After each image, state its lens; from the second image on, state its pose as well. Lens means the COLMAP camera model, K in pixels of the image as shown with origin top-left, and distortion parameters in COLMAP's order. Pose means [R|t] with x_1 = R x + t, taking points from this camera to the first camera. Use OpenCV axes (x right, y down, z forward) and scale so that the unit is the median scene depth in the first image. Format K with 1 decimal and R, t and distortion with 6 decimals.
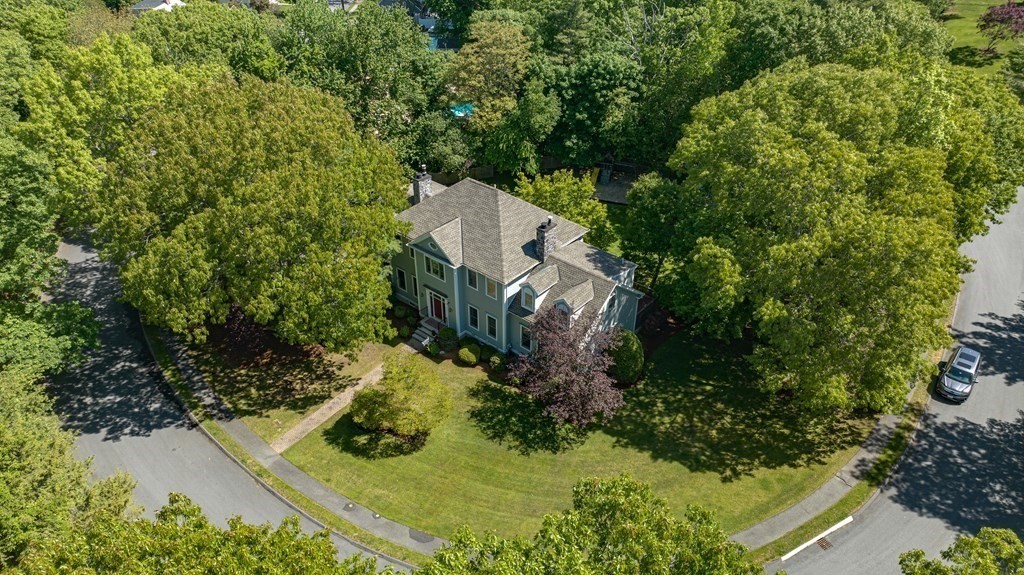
lens RADIAL K [[711.9, 0, 511.8], [0, 711.9, 287.1], [0, 0, 1]] dist [0.001334, -0.000063]
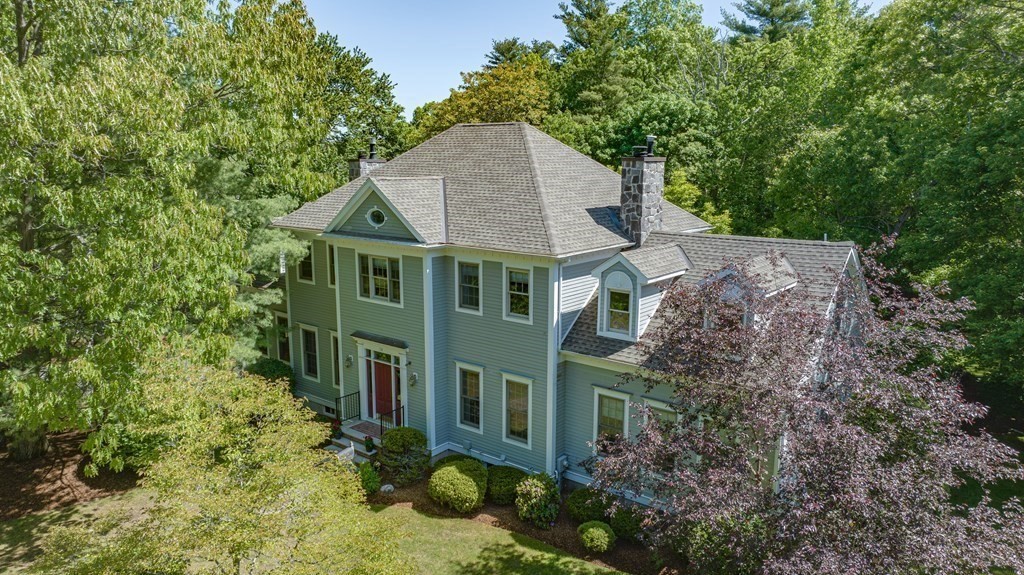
lens RADIAL K [[711.9, 0, 514.6], [0, 711.9, 289.8], [0, 0, 1]] dist [0.001334, -0.000063]
pose [[0.999153, -0.005386, 0.040808, -0.044995], [0.021780, 0.910416, -0.413119, 0.155796], [-0.034927, 0.413658, 0.909762, 0.611650]]
